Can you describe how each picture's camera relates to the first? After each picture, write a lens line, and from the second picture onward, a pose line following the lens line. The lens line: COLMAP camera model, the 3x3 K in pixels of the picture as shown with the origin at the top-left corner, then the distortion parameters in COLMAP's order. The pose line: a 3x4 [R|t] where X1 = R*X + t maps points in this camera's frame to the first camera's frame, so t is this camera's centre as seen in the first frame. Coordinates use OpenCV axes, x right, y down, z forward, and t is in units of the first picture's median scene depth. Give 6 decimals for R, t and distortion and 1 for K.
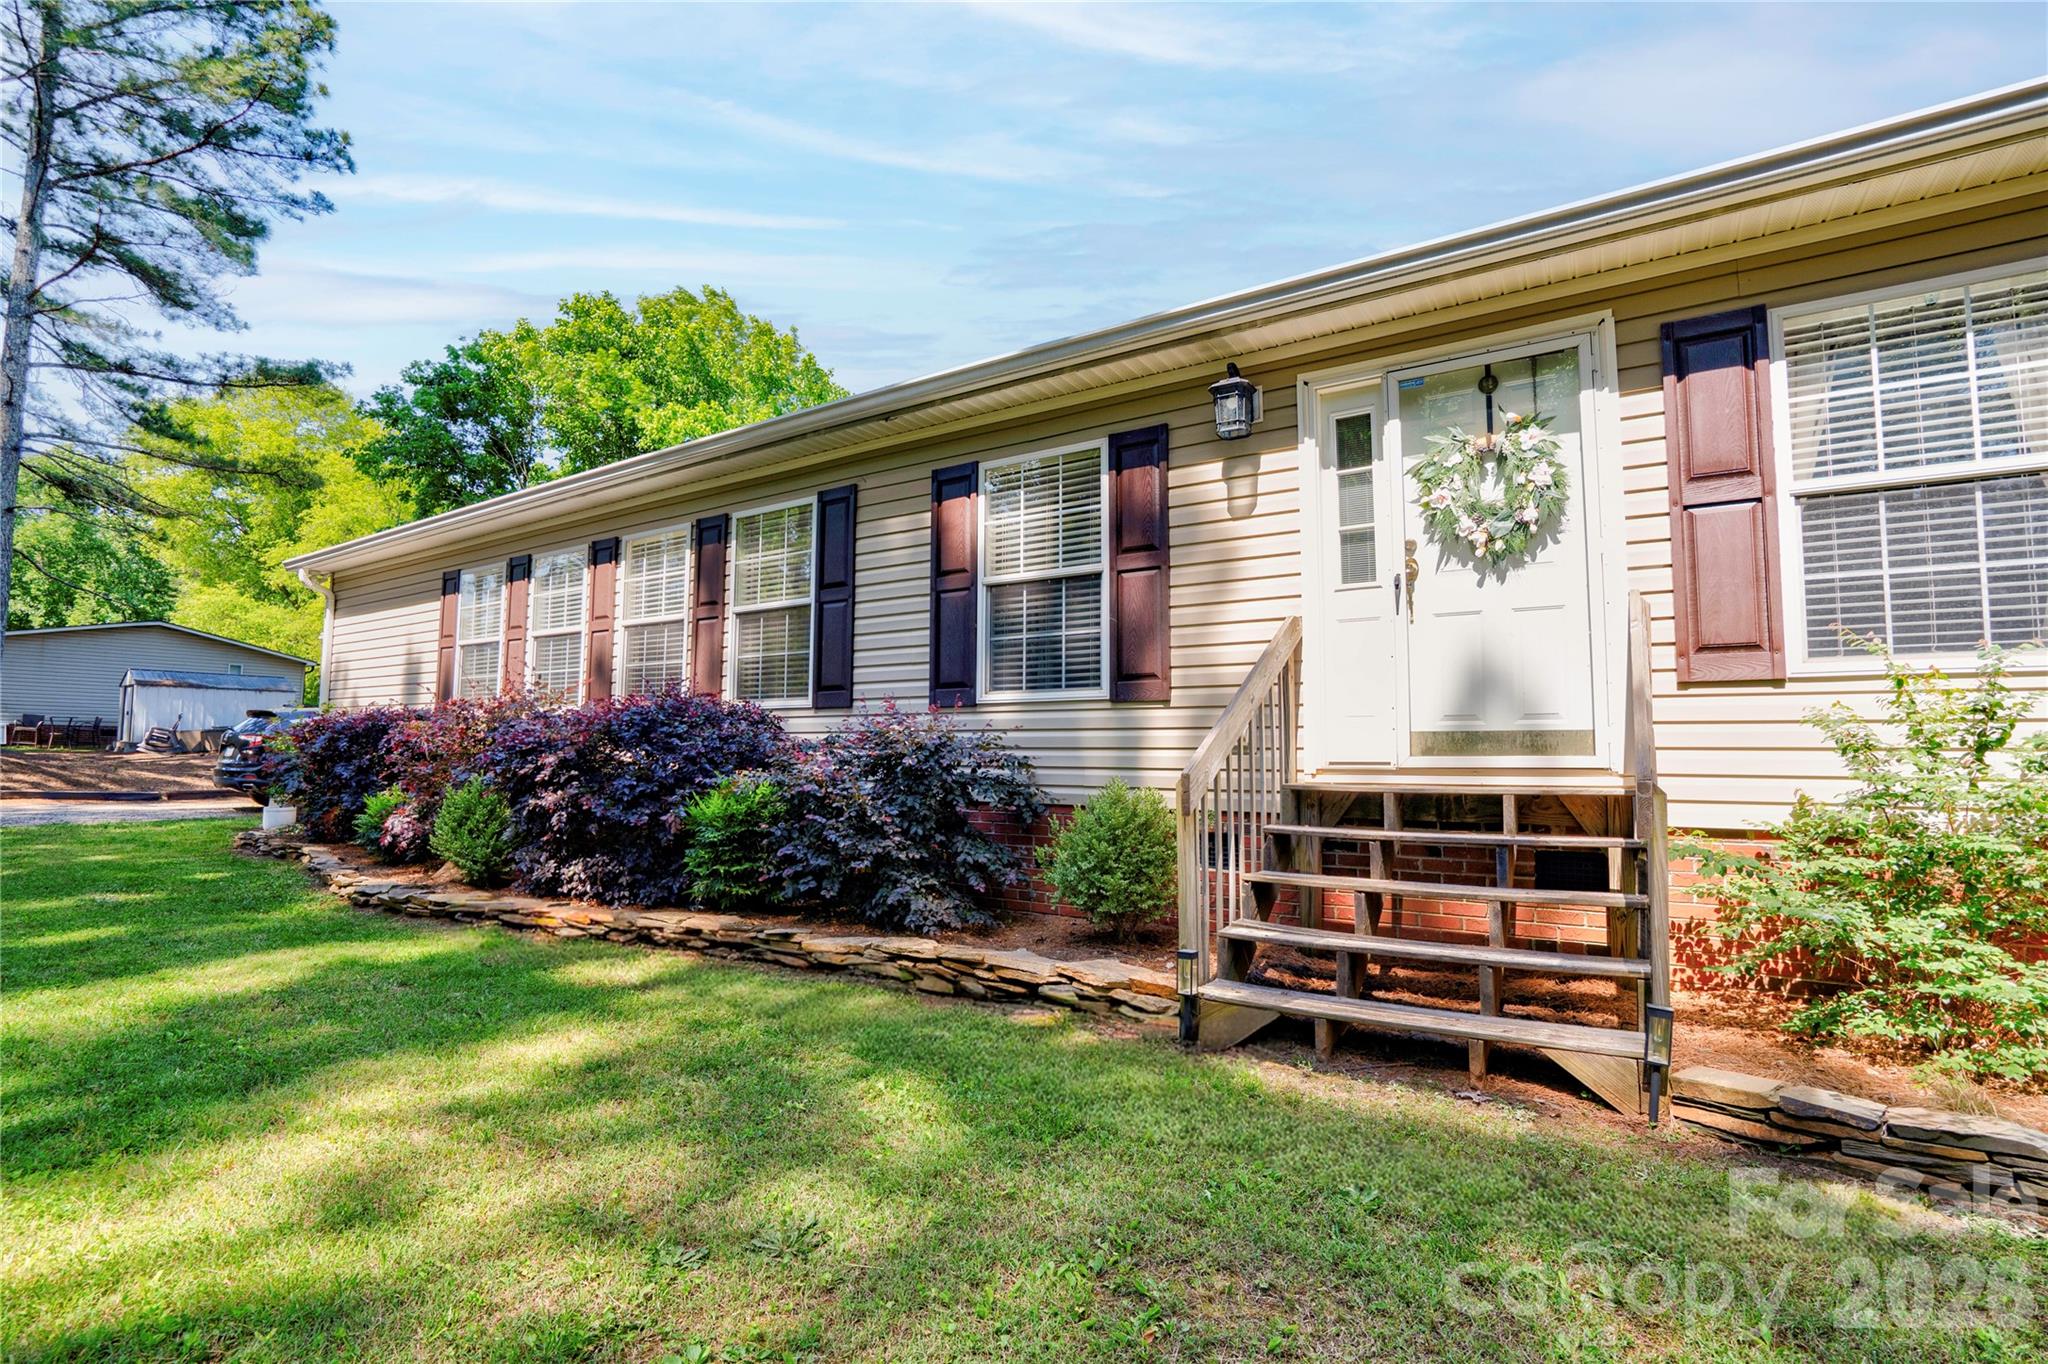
lens RADIAL K [[937.8, 0, 1027.2], [0, 937.8, 721.2], [0, 0, 1]] dist [-0.068529, 0.000388]
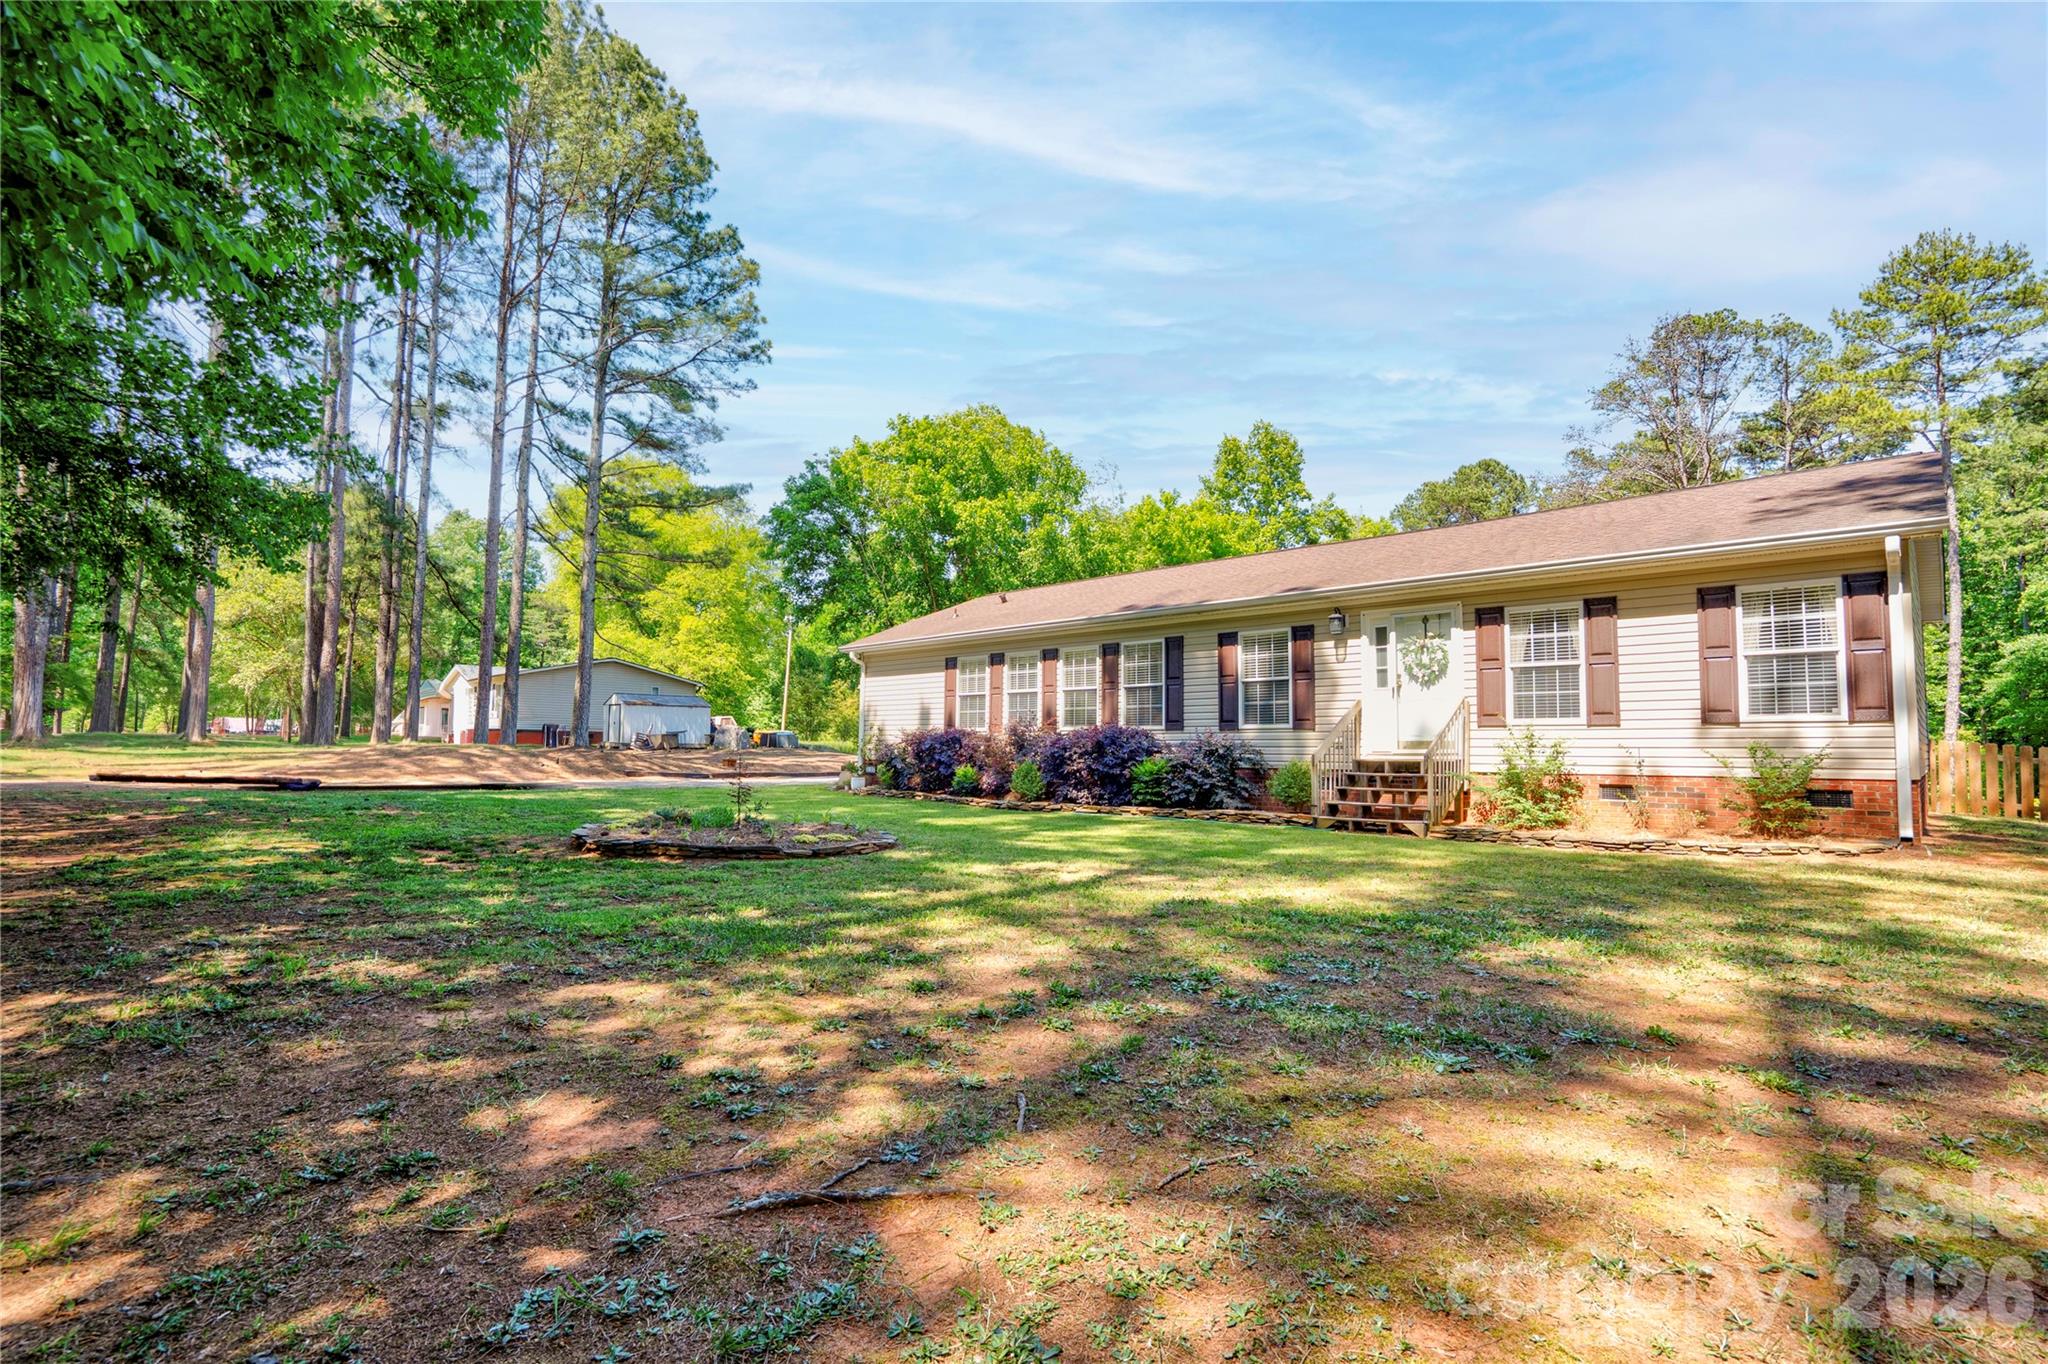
lens RADIAL K [[937.8, 0, 1027.2], [0, 937.8, 721.2], [0, 0, 1]] dist [-0.068529, 0.000388]
pose [[0.981154, -0.009564, -0.192989, -0.138102], [0.011450, 0.999897, 0.008663, -0.073959], [0.192886, -0.010710, 0.981163, -1.728685]]
